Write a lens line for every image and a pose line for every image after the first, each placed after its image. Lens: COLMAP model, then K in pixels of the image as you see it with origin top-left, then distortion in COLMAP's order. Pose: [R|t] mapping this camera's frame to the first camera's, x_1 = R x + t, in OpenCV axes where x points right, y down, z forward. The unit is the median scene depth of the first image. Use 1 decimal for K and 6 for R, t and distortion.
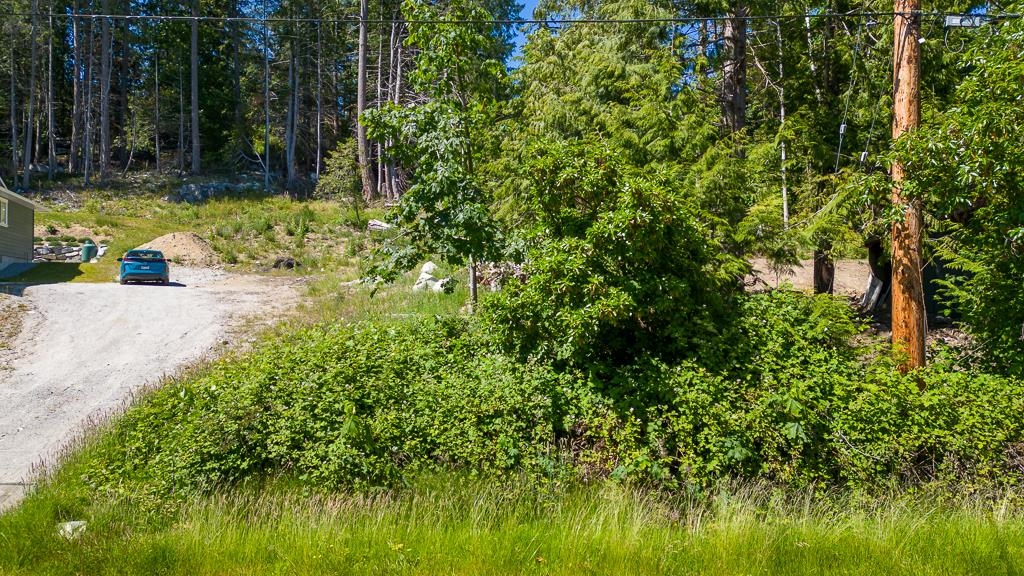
lens RADIAL K [[705.3, 0, 515.5], [0, 705.3, 287.1], [0, 0, 1]] dist [0.065742, -0.062978]
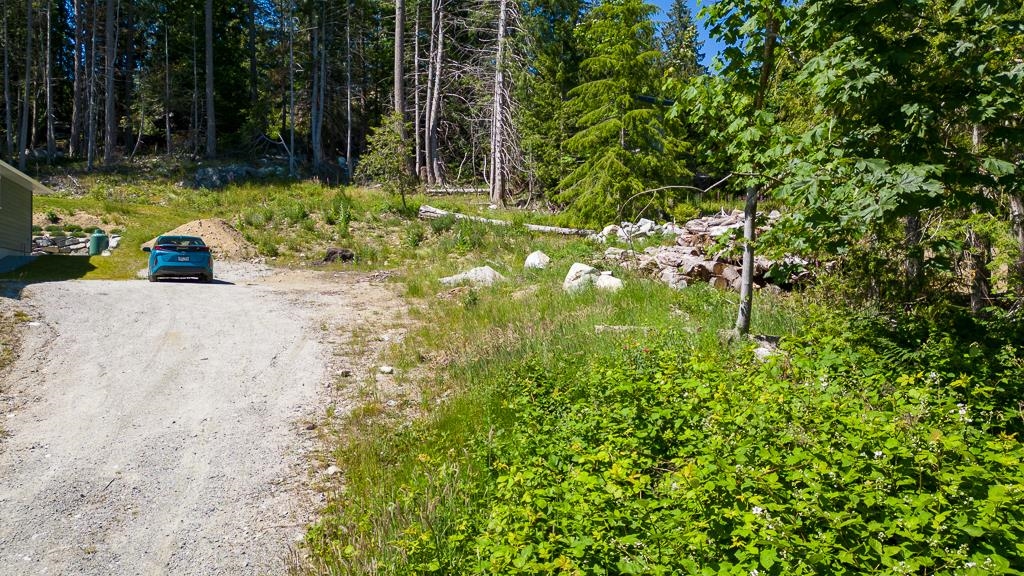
lens RADIAL K [[715.1, 0, 489.3], [0, 715.1, 286.5], [0, 0, 1]] dist [0.078093, -0.083558]
pose [[0.999623, -0.003213, -0.027277, -0.096725], [0.003240, 0.999994, 0.000955, 0.000877], [0.027274, -0.001043, 0.999627, 0.139181]]
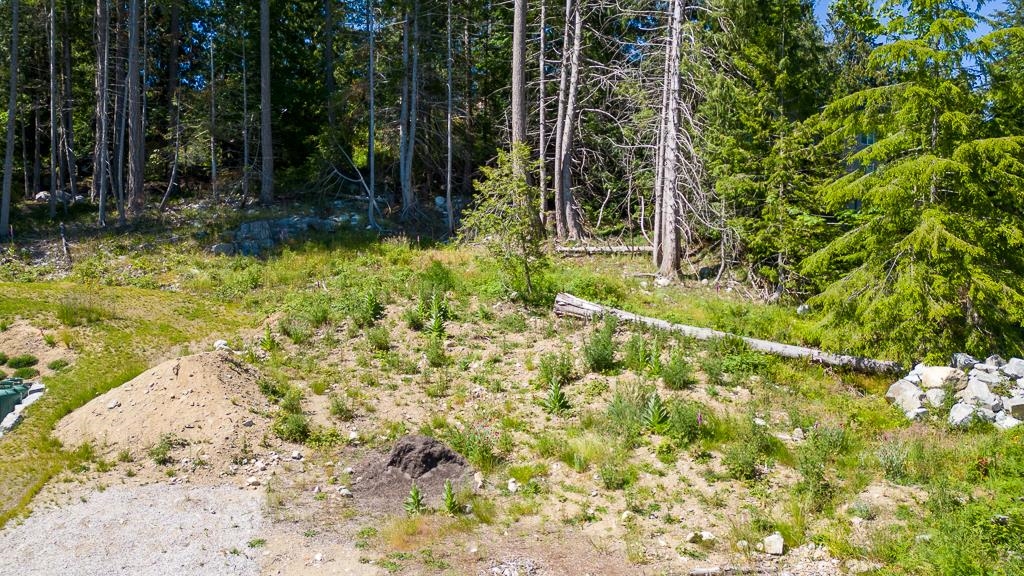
lens RADIAL K [[714.9, 0, 510.7], [0, 714.9, 291.7], [0, 0, 1]] dist [0.090529, -0.091382]
pose [[0.990171, 0.003045, -0.139831, -0.159031], [-0.002440, 0.999987, 0.004496, -0.095160], [0.139843, -0.004110, 0.990165, 0.444679]]
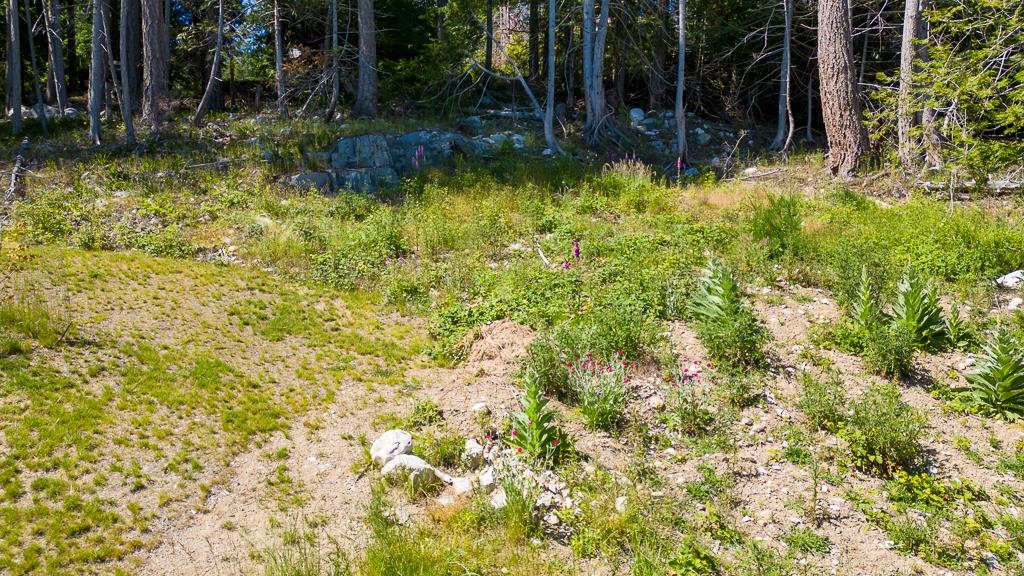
lens RADIAL K [[717.9, 0, 512.0], [0, 717.9, 288.0], [0, 0, 1]] dist [0.082814, -0.073472]
pose [[0.983422, 0.015893, -0.180631, -0.351767], [-0.008209, 0.999032, 0.043209, -0.095472], [0.181143, -0.041009, 0.982601, 0.733661]]
